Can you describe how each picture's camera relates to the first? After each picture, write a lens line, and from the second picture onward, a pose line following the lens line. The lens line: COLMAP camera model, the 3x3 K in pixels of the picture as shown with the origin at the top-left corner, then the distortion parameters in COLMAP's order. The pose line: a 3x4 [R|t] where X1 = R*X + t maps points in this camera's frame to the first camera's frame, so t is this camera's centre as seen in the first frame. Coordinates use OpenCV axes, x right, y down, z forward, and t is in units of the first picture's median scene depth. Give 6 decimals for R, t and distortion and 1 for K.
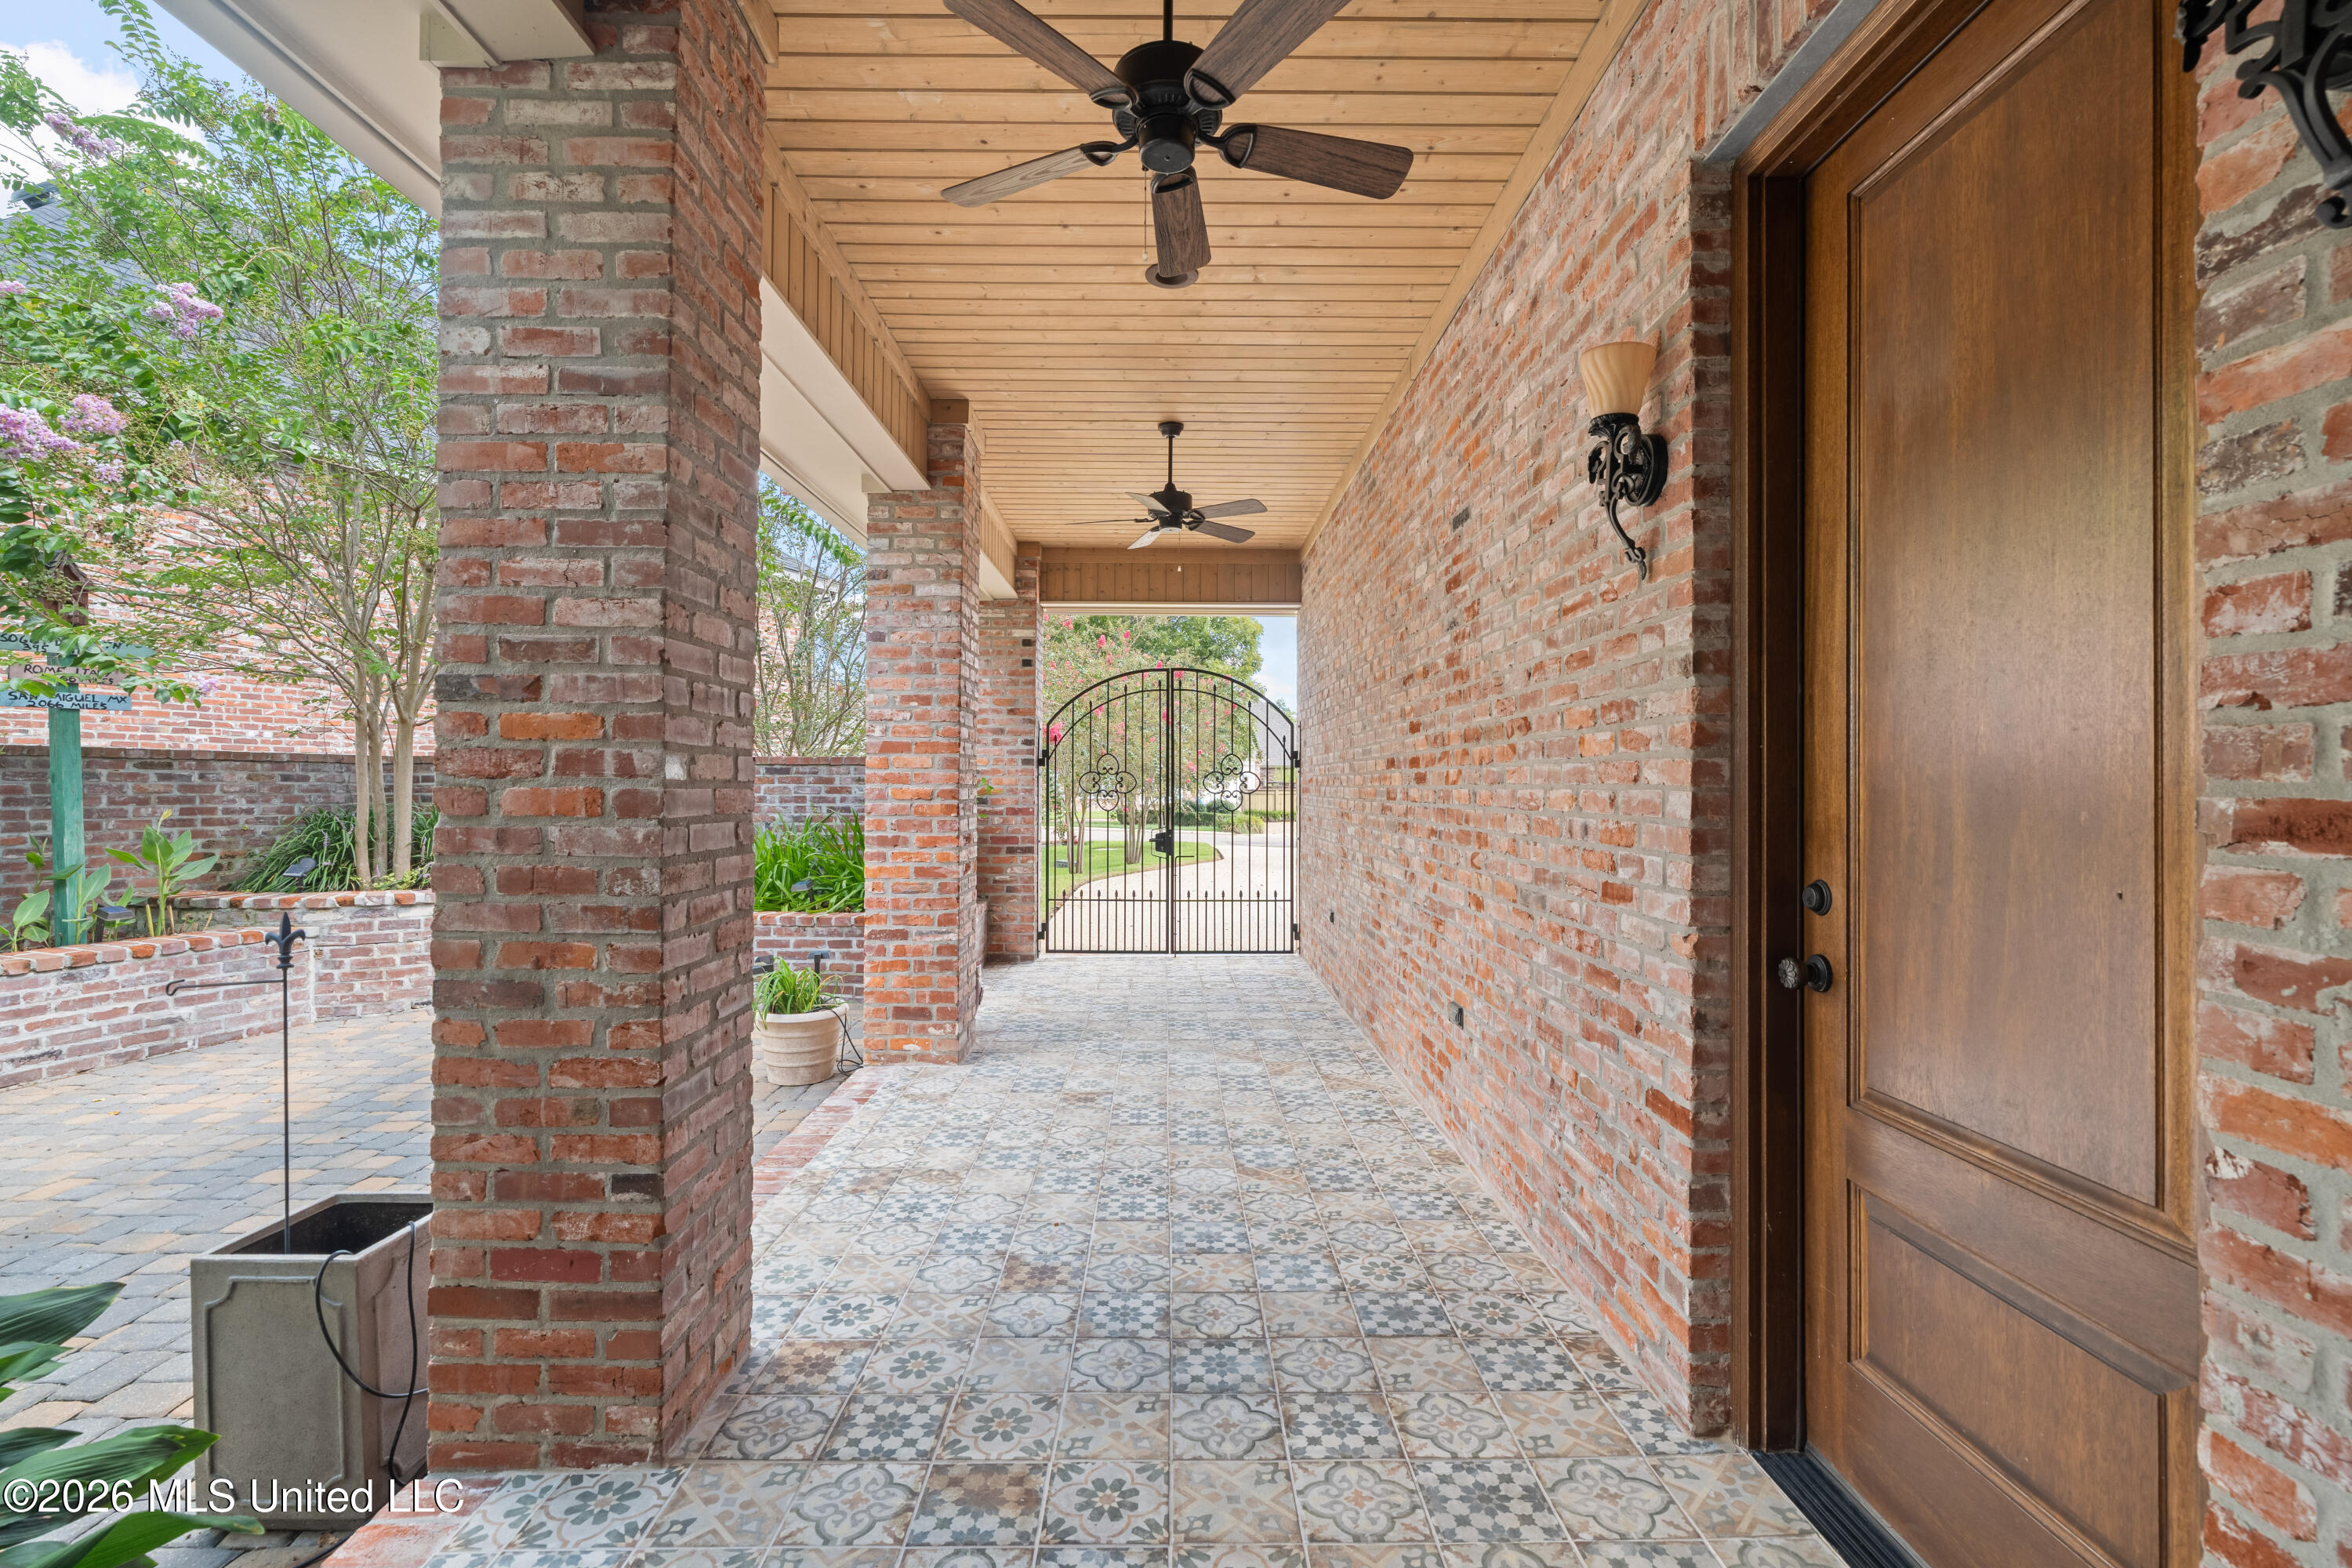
lens RADIAL K [[1064.0, 0, 1162.9], [0, 1064.0, 781.6], [0, 0, 1]] dist [-0.004822, 0.000936]
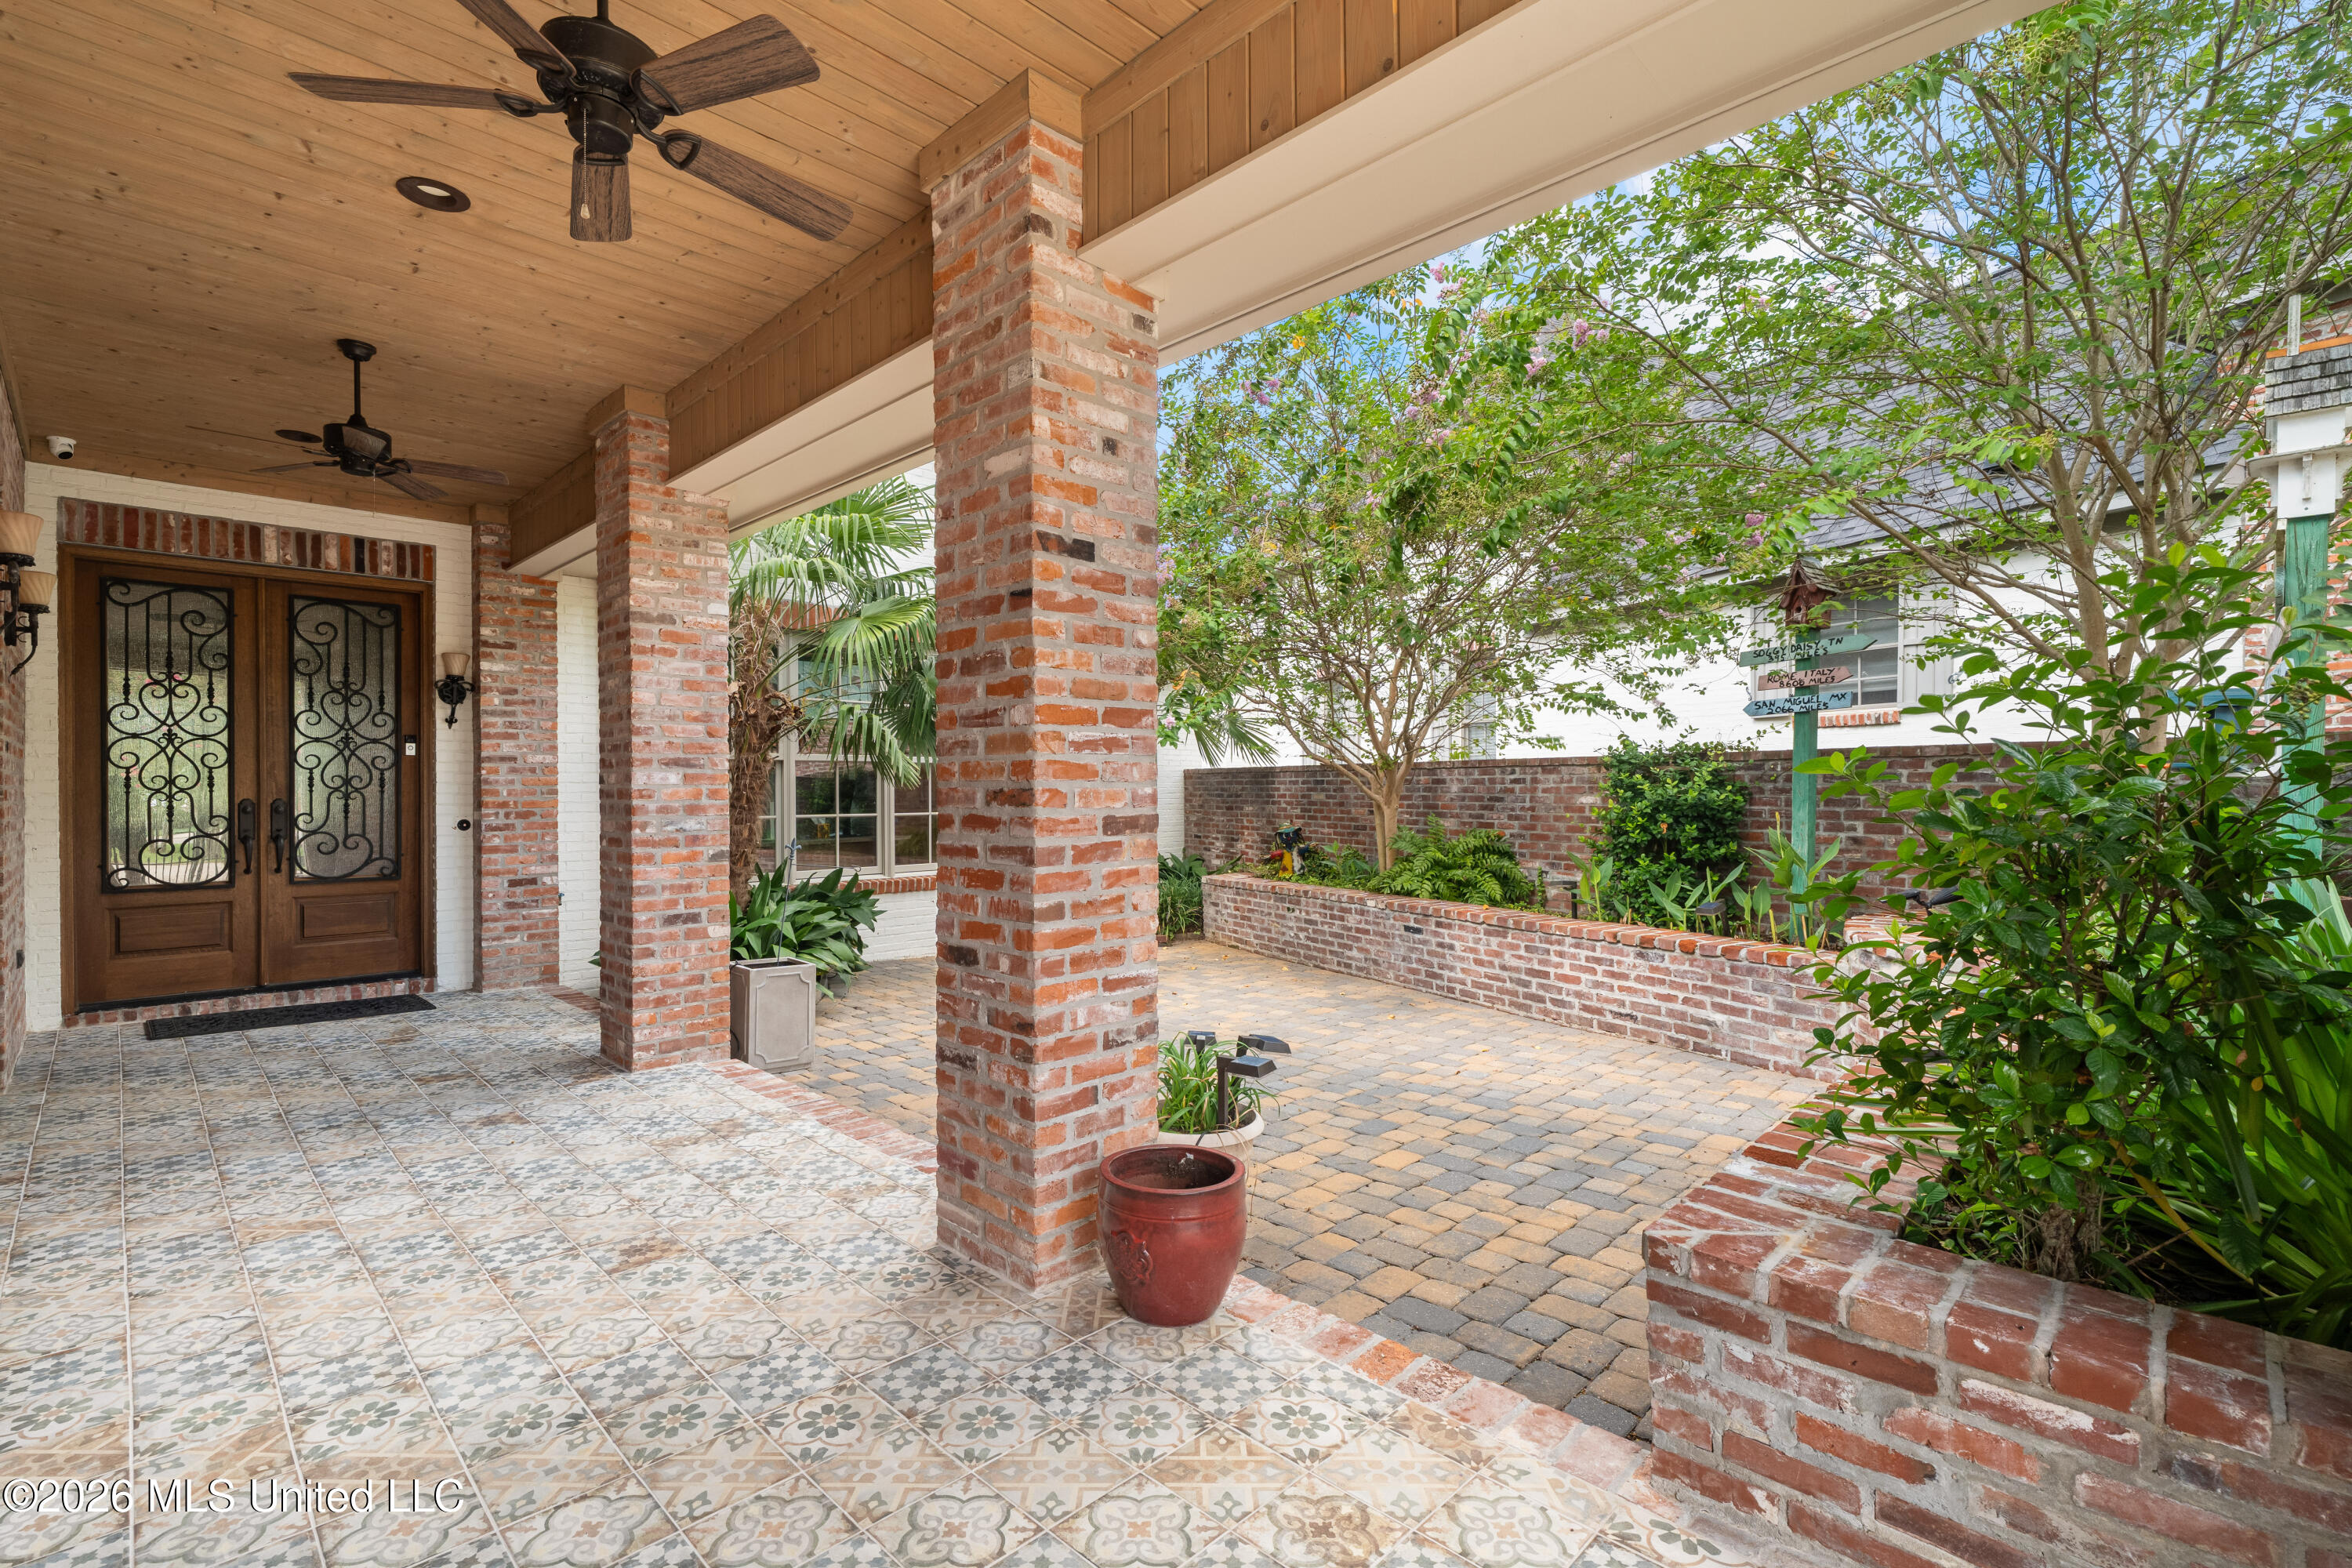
lens RADIAL K [[1064.0, 0, 1167.7], [0, 1064.0, 786.4], [0, 0, 1]] dist [-0.004822, 0.000936]
pose [[-0.708185, -0.003664, -0.706017, 0.135748], [0.002590, 0.999966, -0.007787, 0.010387], [0.706022, -0.007343, -0.708152, 1.409824]]
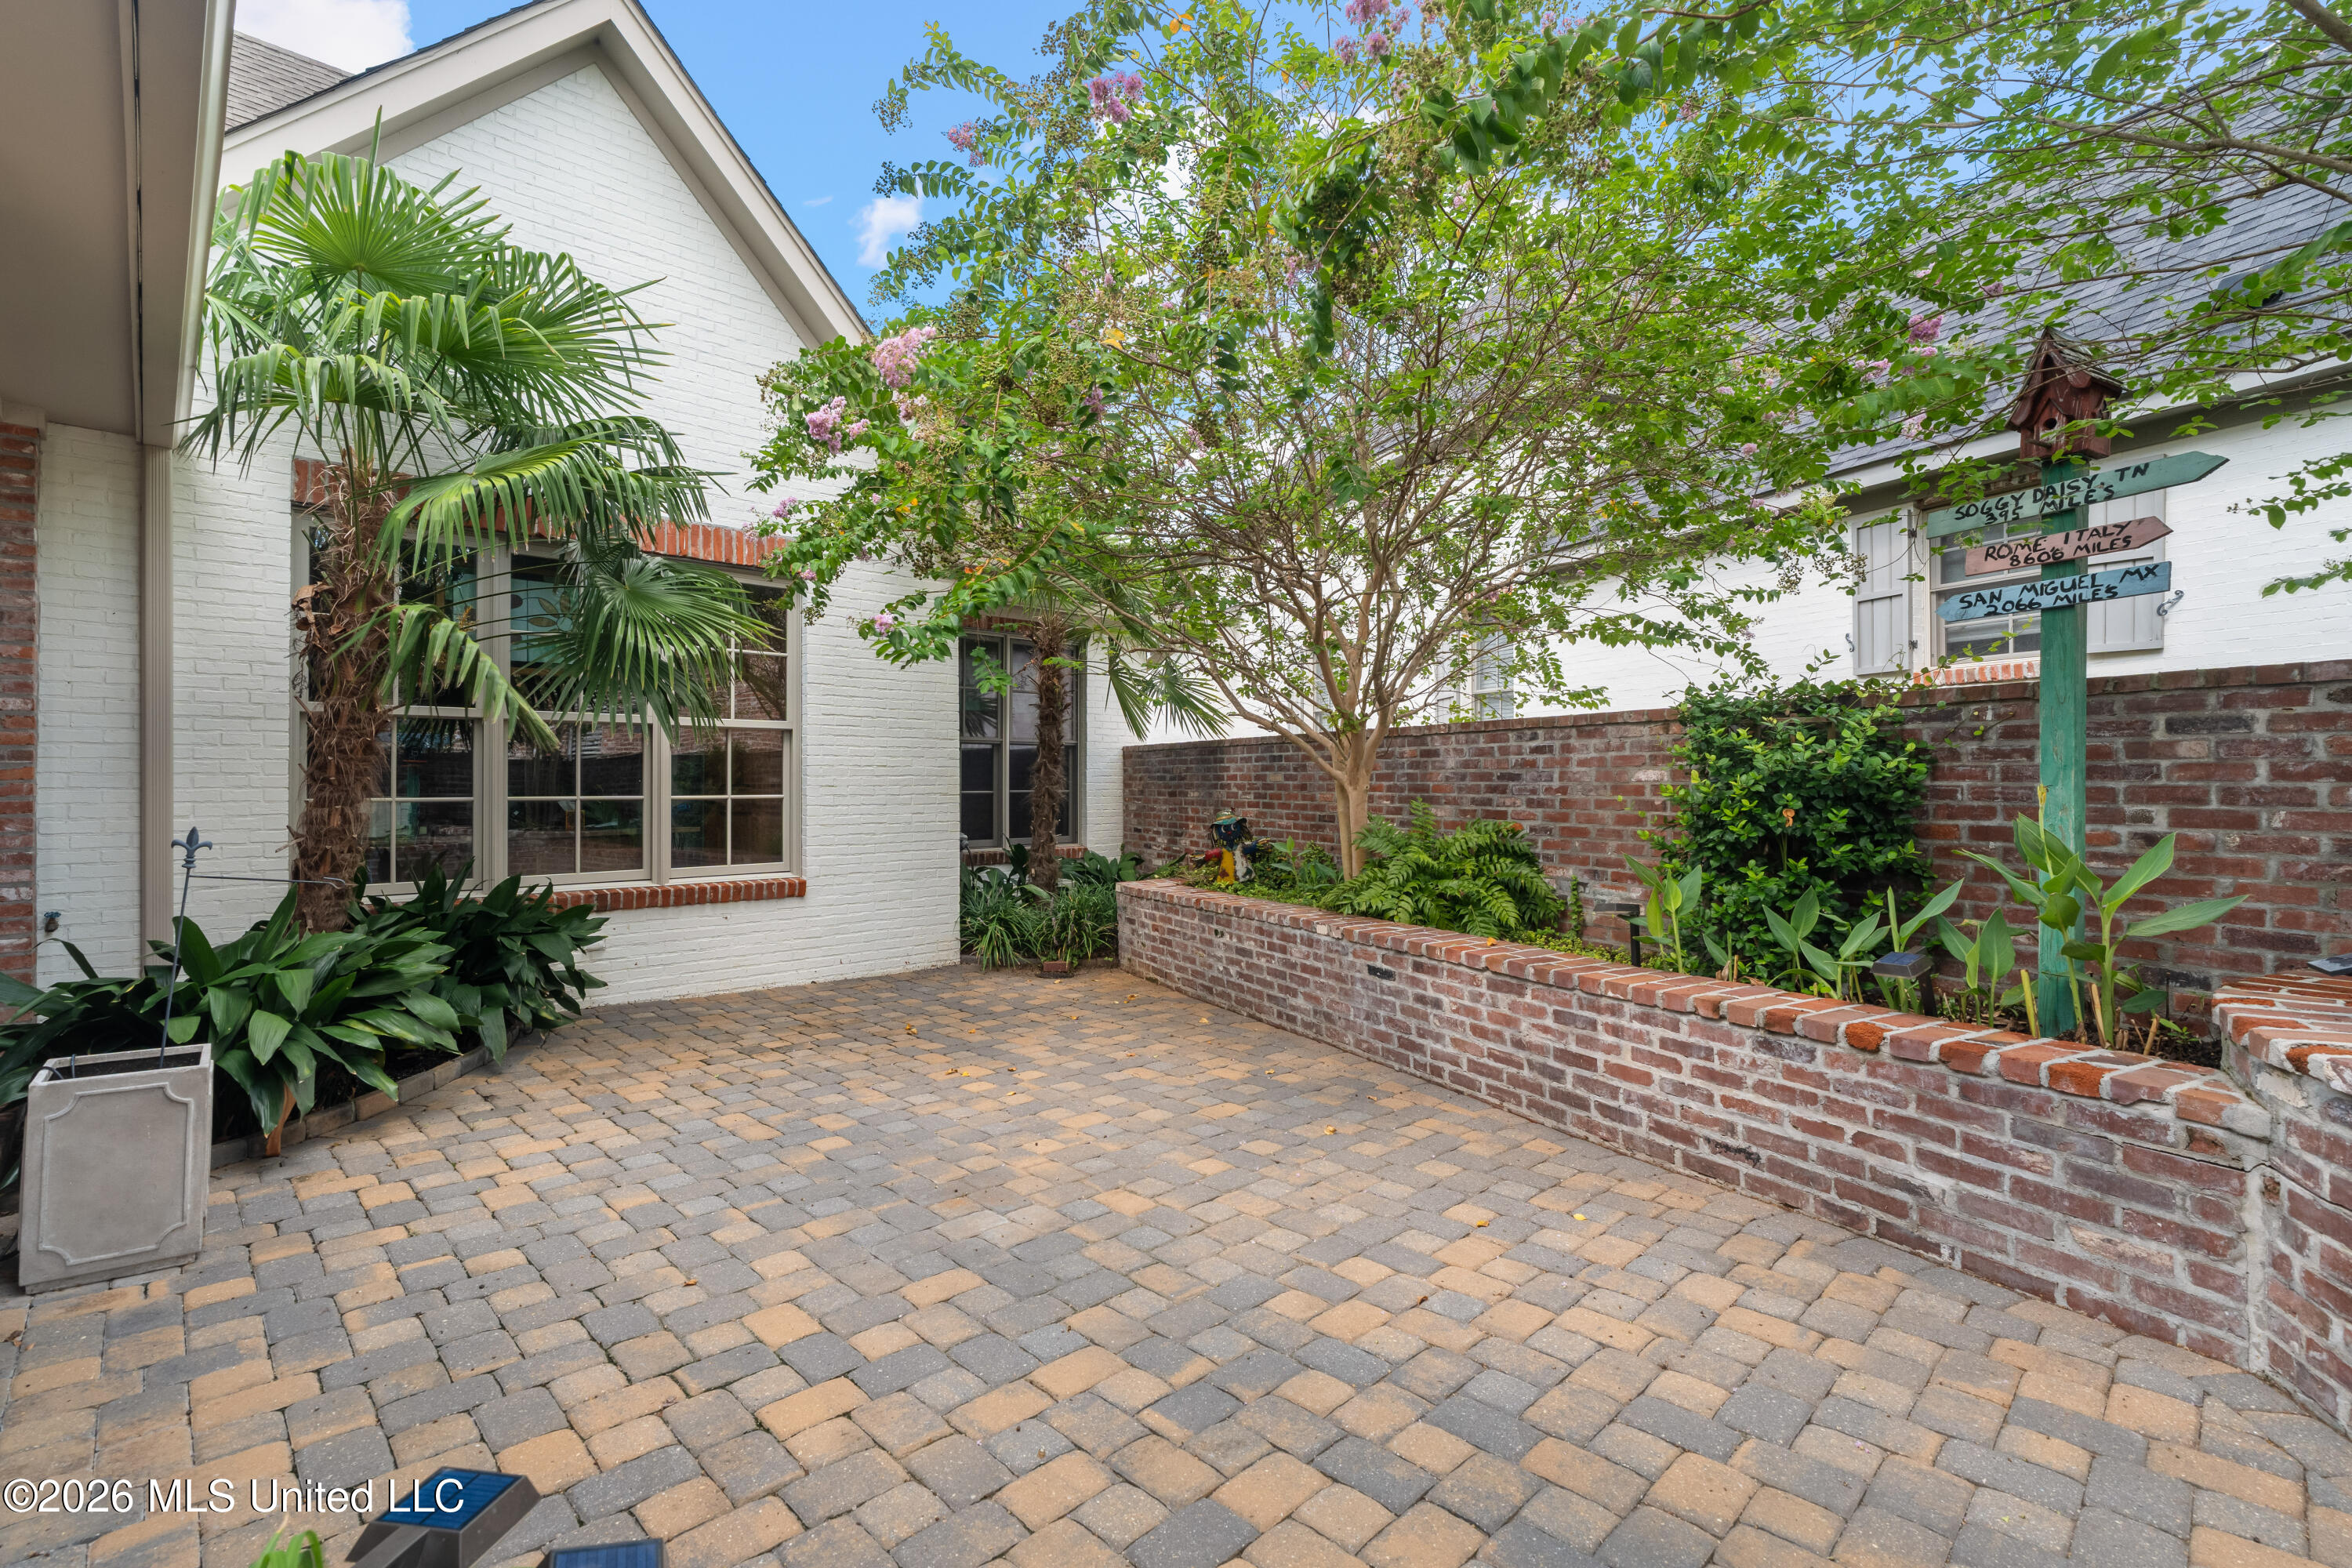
lens RADIAL K [[1064.0, 0, 1164.9], [0, 1064.0, 770.1], [0, 0, 1]] dist [-0.004822, 0.000936]
pose [[-0.723003, -0.012761, -0.690727, -0.322921], [-0.000197, 0.999833, -0.018265, 0.031493], [0.690845, -0.013070, -0.722885, 1.176162]]
